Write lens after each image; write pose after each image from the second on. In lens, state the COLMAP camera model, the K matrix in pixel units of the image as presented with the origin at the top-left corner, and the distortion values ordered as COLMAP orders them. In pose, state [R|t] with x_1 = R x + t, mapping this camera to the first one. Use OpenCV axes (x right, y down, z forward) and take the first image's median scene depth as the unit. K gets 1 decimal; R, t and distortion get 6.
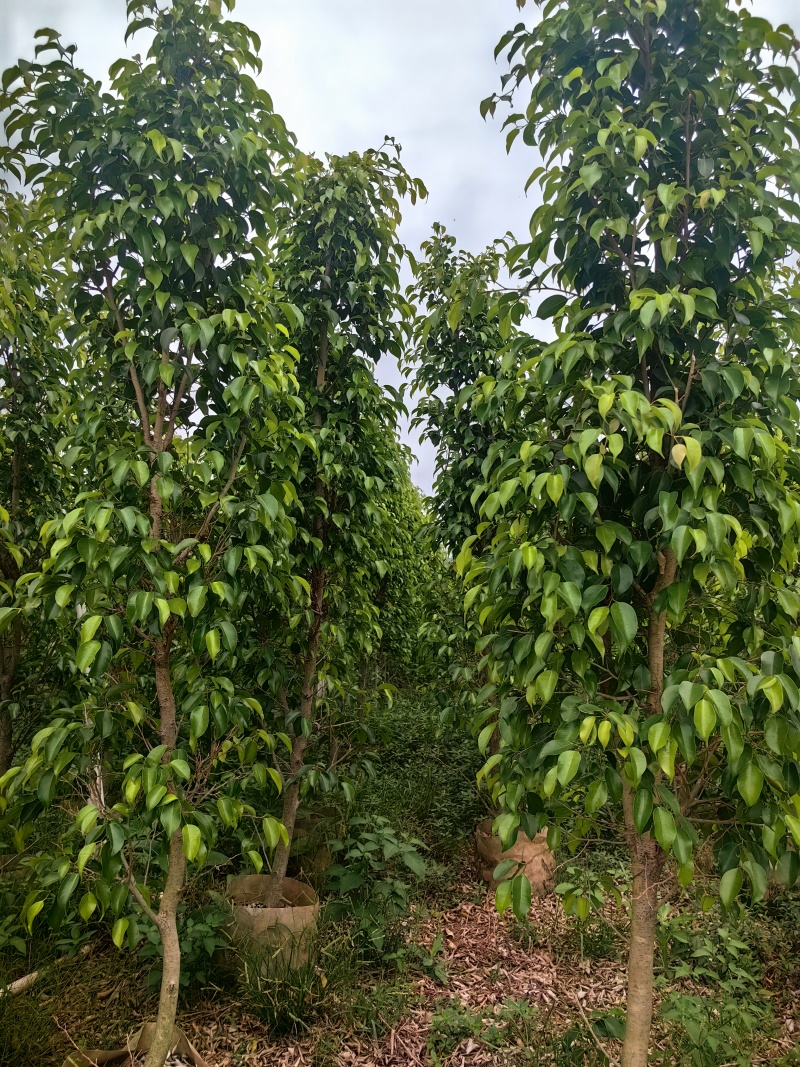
lens RADIAL K [[842.6, 0, 400.0], [0, 842.6, 533.5], [0, 0, 1]] dist [0.066683, -0.129674]
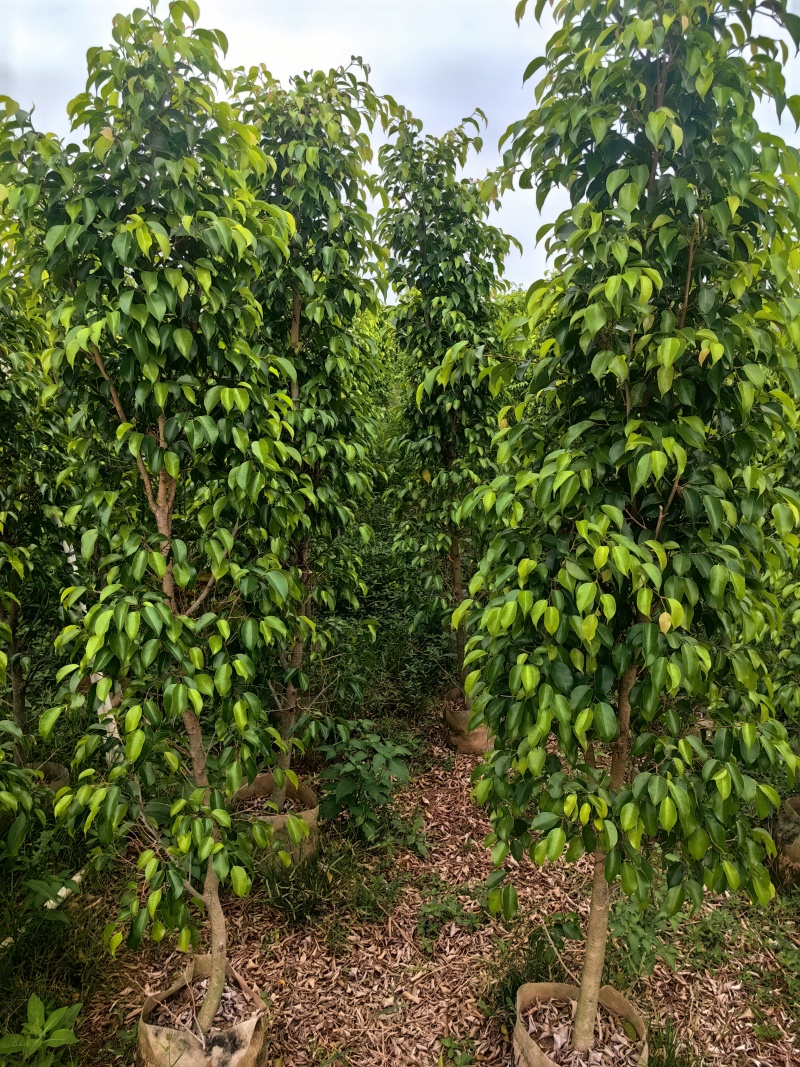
lens RADIAL K [[841.9, 0, 400.0], [0, 841.9, 533.5], [0, 0, 1]] dist [0.008581, -0.005767]
pose [[0.997445, -0.034253, 0.062688, -0.048938], [0.014727, 0.957295, 0.288738, -0.288082], [-0.069901, -0.287077, 0.955354, -0.011069]]
